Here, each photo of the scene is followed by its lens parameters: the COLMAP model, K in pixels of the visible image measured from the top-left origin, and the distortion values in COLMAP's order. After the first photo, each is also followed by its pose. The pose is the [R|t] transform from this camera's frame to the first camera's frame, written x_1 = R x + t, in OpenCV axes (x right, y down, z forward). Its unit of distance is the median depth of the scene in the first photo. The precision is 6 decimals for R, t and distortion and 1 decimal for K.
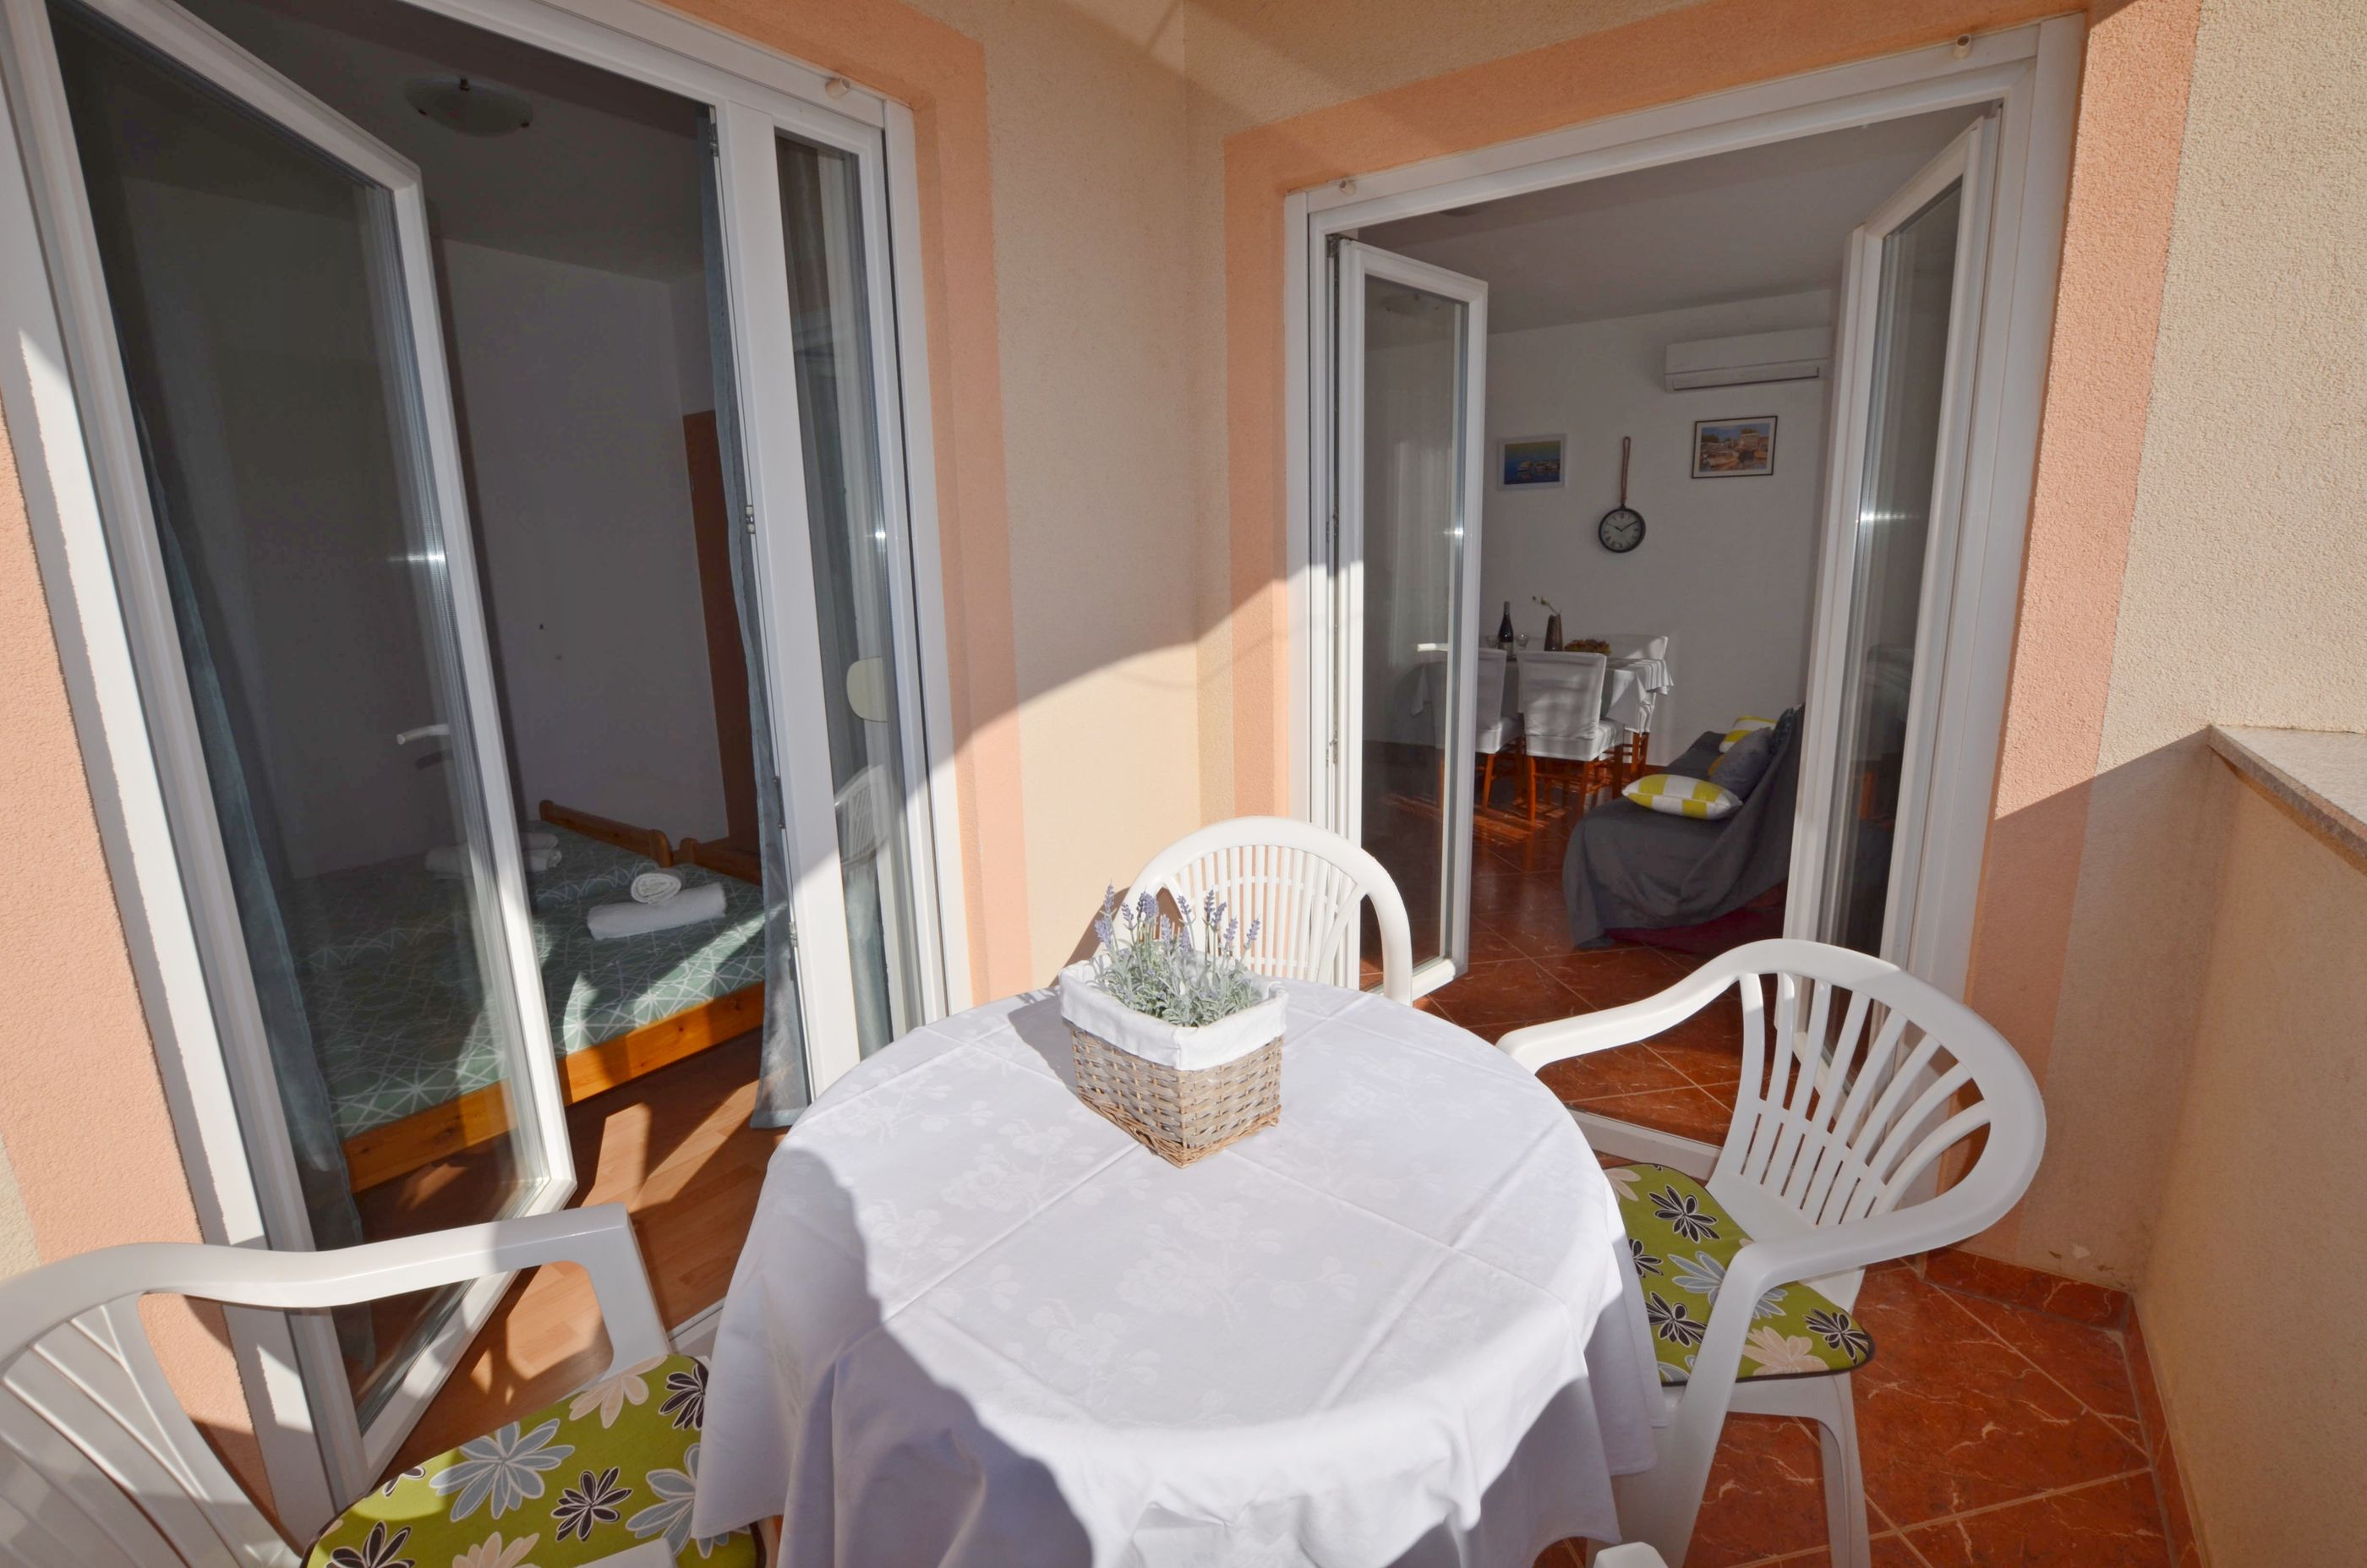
lens RADIAL K [[1046.8, 0, 1189.2], [0, 1046.8, 769.4], [0, 0, 1]] dist [-0.036264, 0.006014]
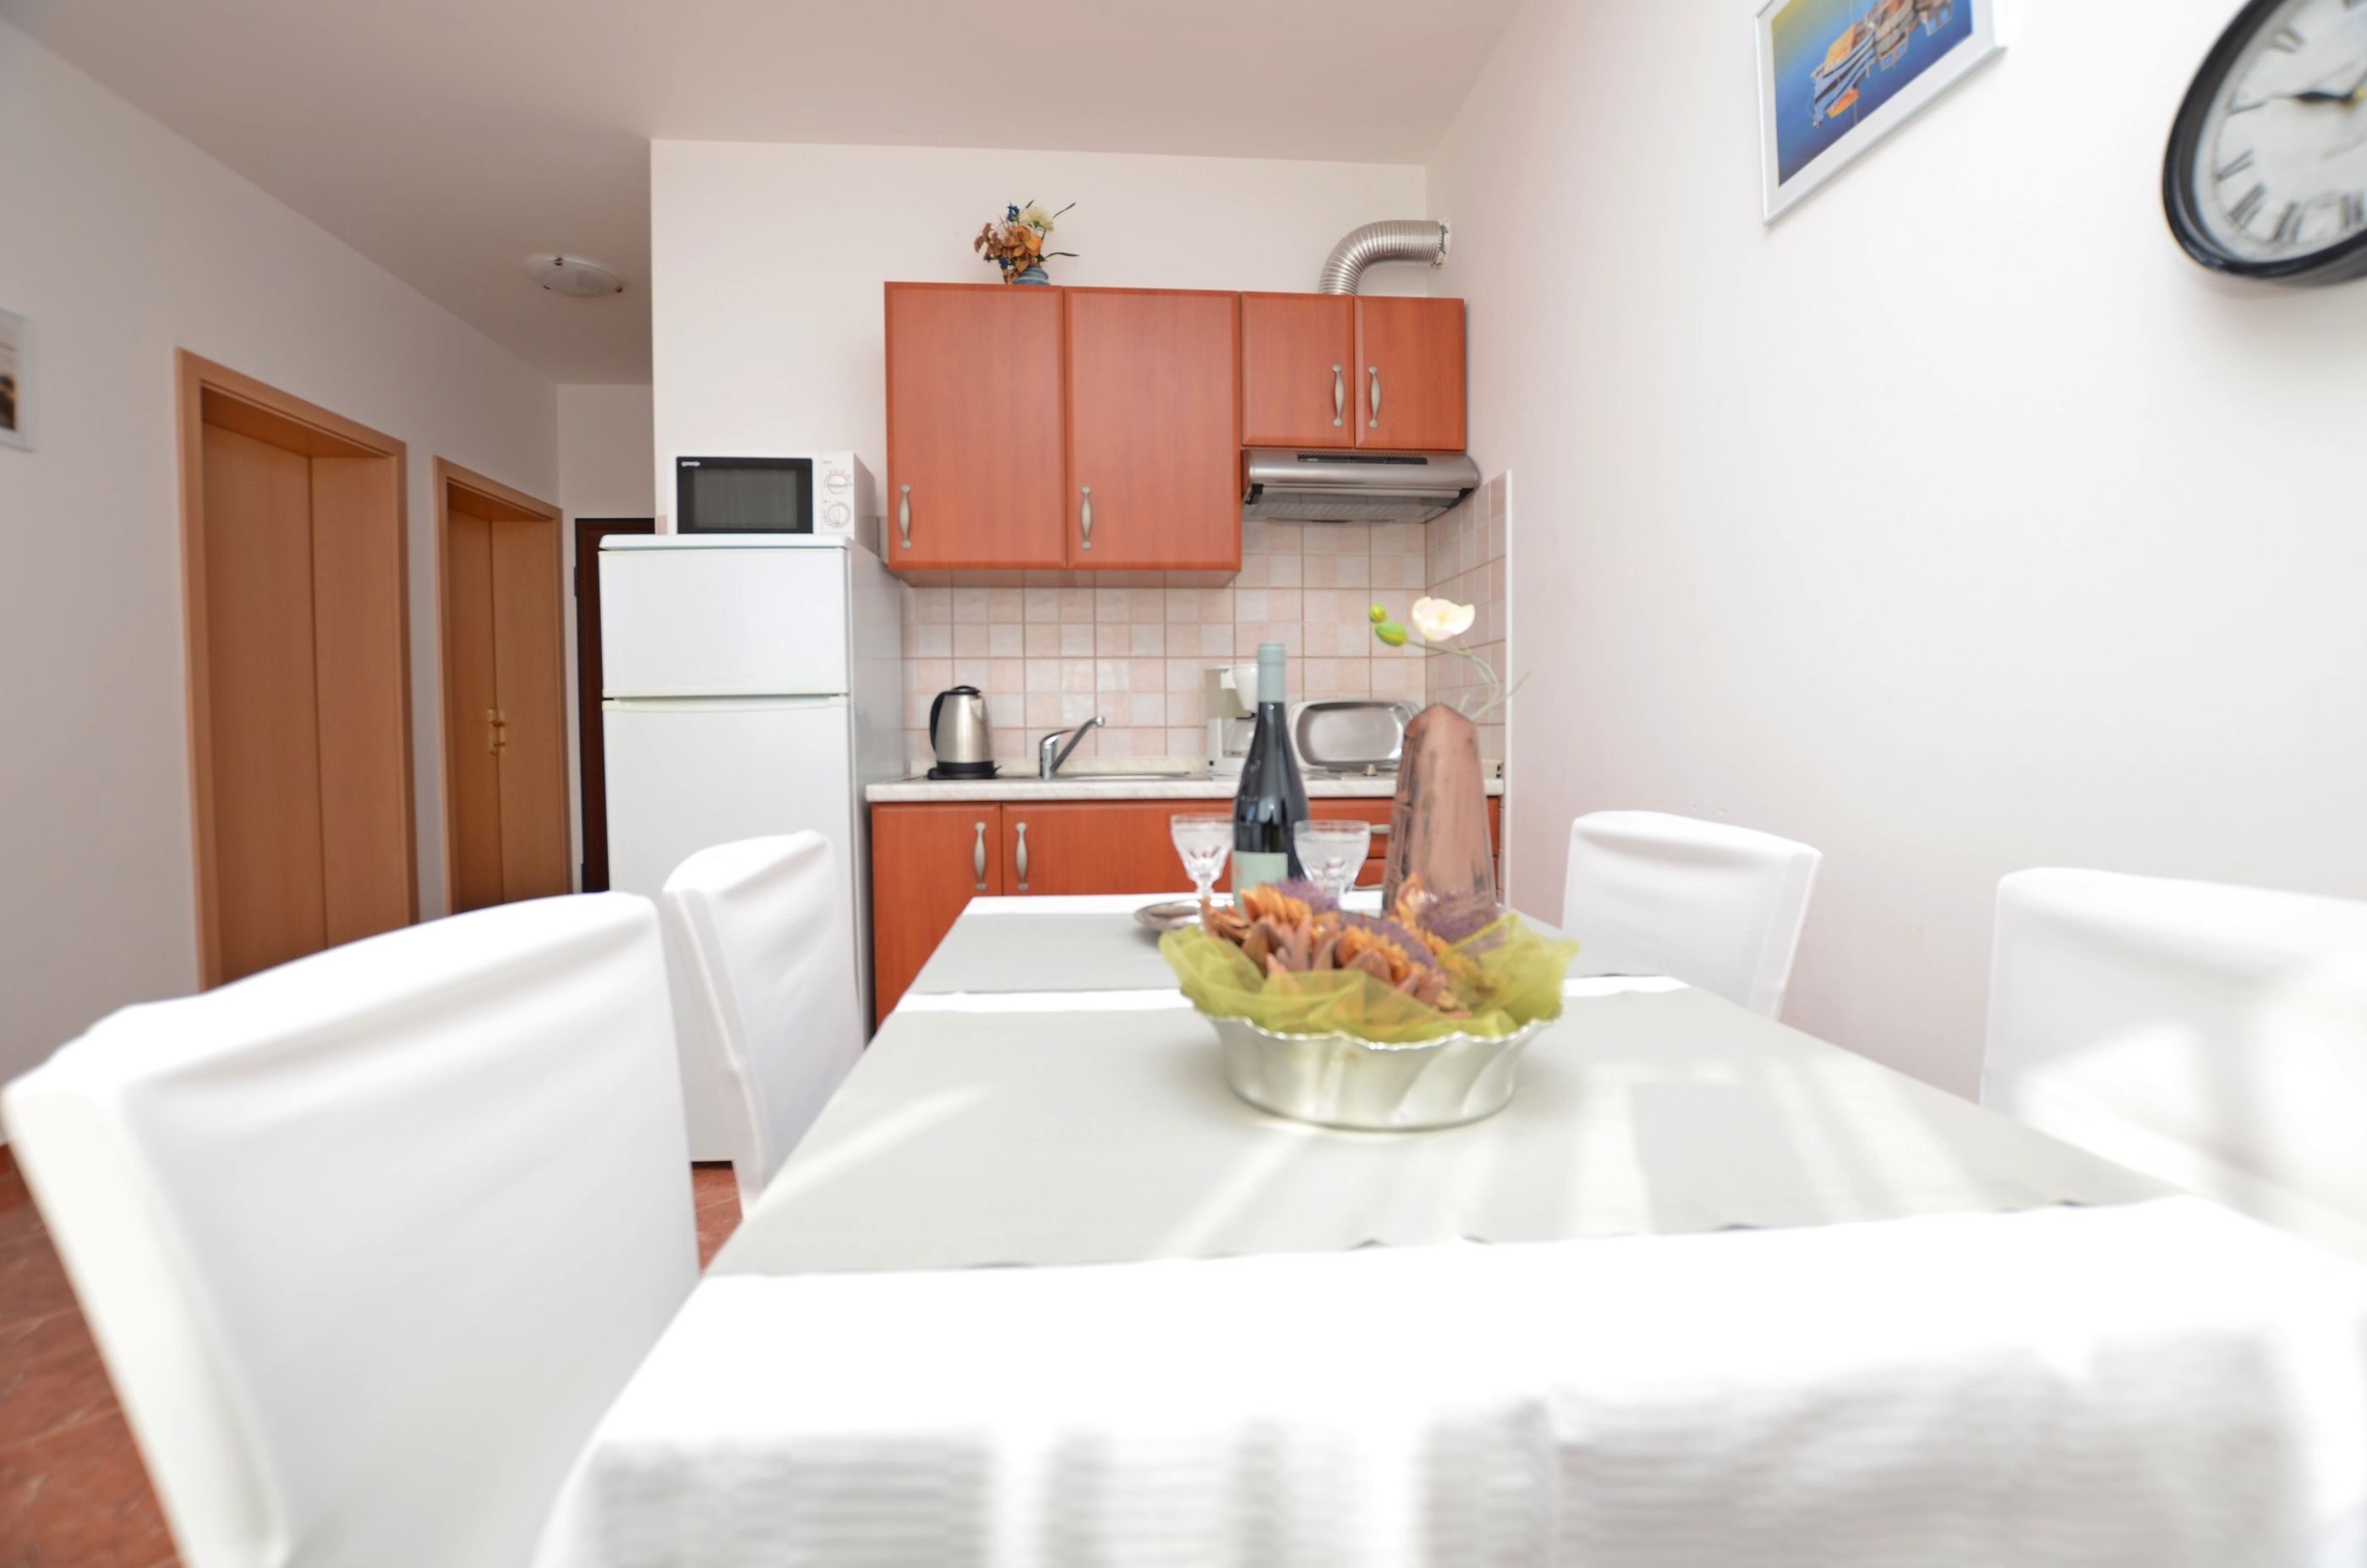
lens RADIAL K [[1044.1, 0, 1191.1], [0, 1044.1, 768.4], [0, 0, 1]] dist [-0.033757, 0.005412]
pose [[0.647047, 0.045247, -0.761106, 1.221204], [-0.161586, 0.983700, -0.078891, -0.328736], [0.745131, 0.174030, 0.643812, 2.391138]]
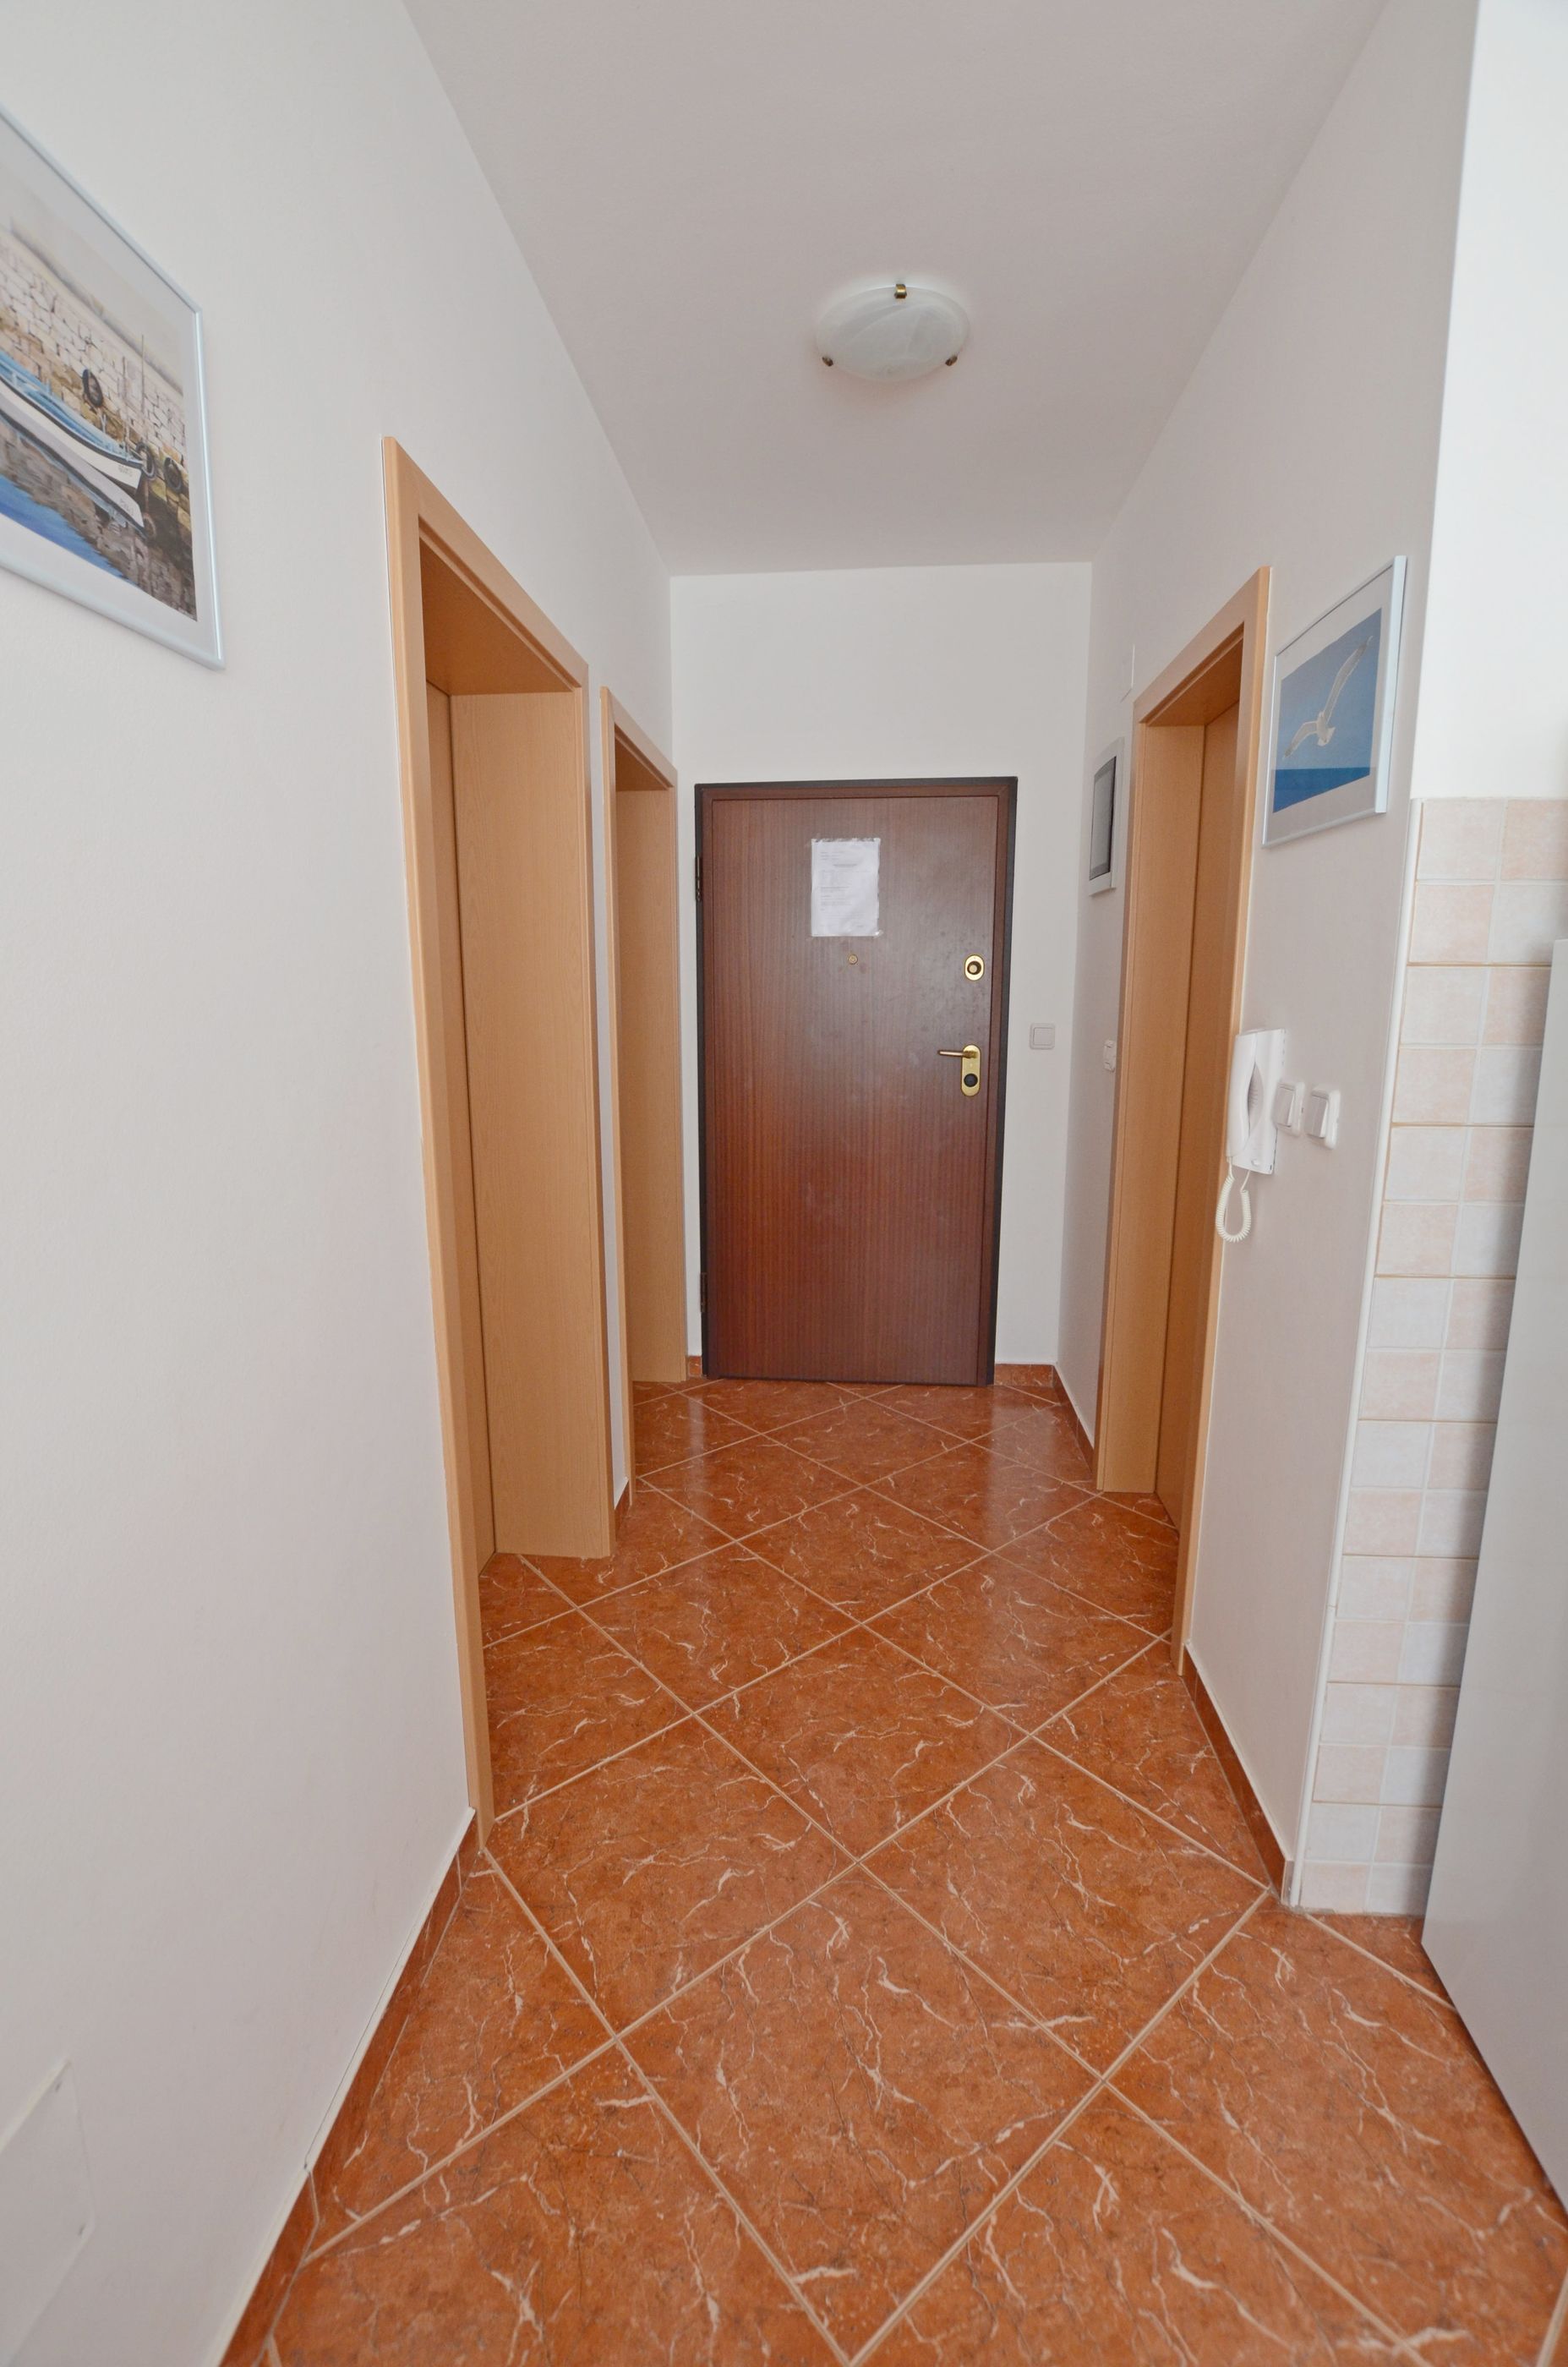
lens RADIAL K [[1044.1, 0, 772.2], [0, 1044.1, 1177.9], [0, 0, 1]] dist [-0.033757, 0.005412]
pose [[0.504446, 0.180883, -0.844284, 0.052181], [-0.183343, 0.977952, 0.099977, -0.429373], [0.843753, 0.104360, 0.526488, 2.072735]]
